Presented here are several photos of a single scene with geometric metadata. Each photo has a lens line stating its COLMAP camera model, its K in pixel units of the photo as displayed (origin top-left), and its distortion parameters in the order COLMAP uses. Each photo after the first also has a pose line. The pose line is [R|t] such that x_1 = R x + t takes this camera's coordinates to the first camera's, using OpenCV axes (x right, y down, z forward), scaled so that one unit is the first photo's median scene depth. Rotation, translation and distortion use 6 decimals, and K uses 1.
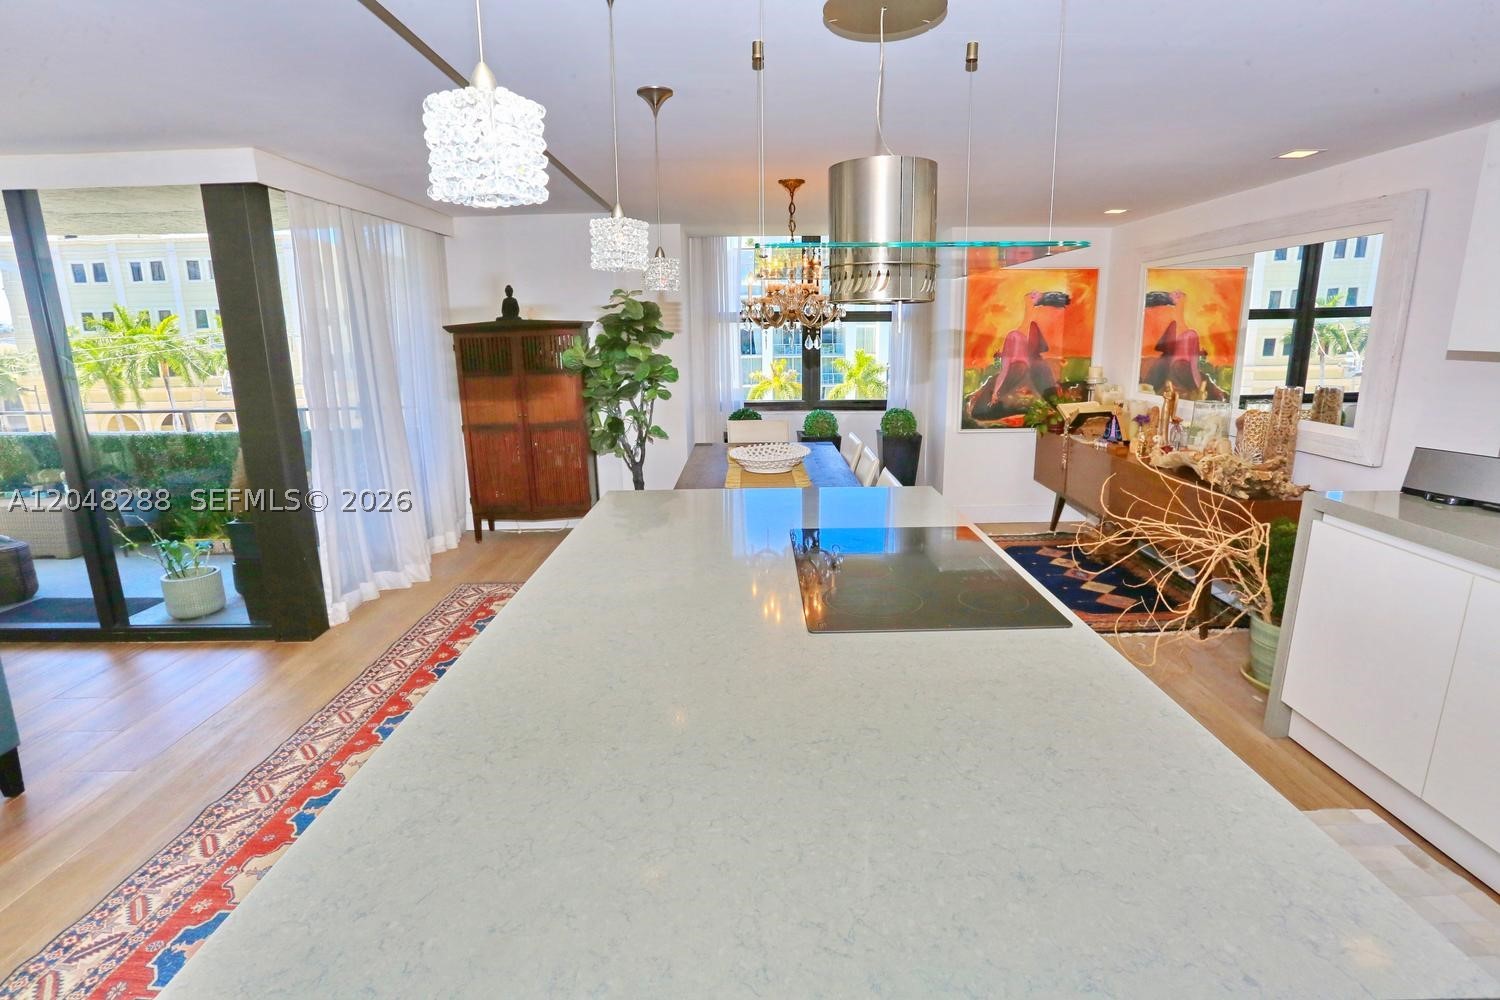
lens RADIAL K [[725.6, 0, 756.7], [0, 725.6, 486.8], [0, 0, 1]] dist [-0.065326, 0.022607]
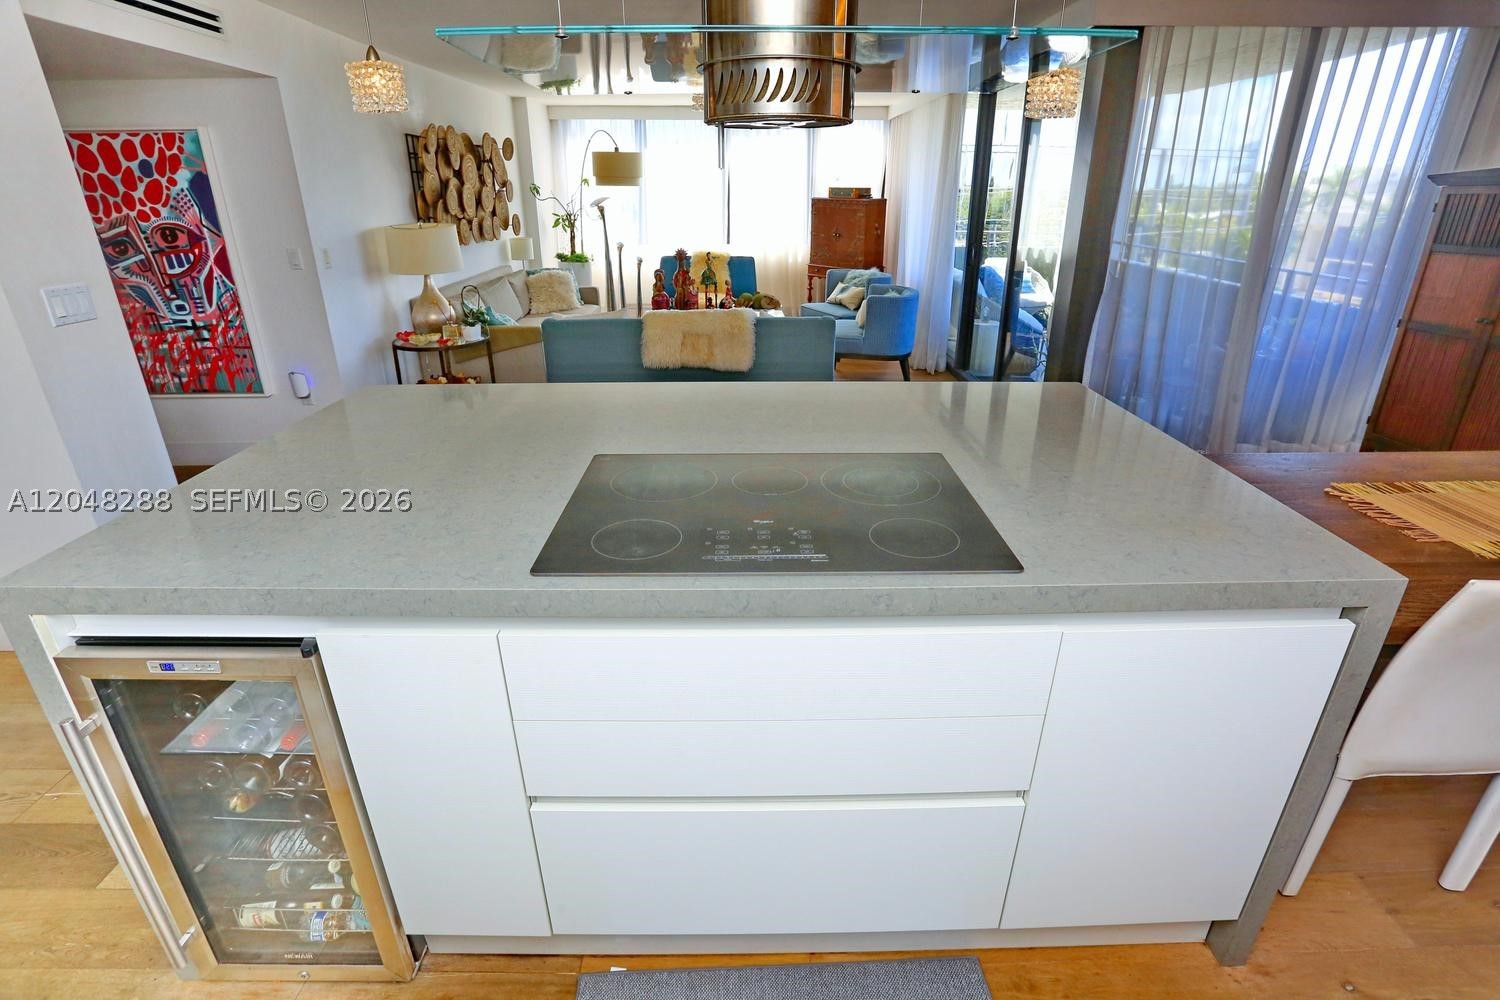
lens RADIAL K [[725.6, 0, 751.6], [0, 725.6, 495.7], [0, 0, 1]] dist [-0.065326, 0.022607]
pose [[0.011833, 0.403270, -0.915005, 0.298290], [-0.208747, 0.895903, 0.392152, -0.057925], [0.977898, 0.186364, 0.094783, 0.299144]]
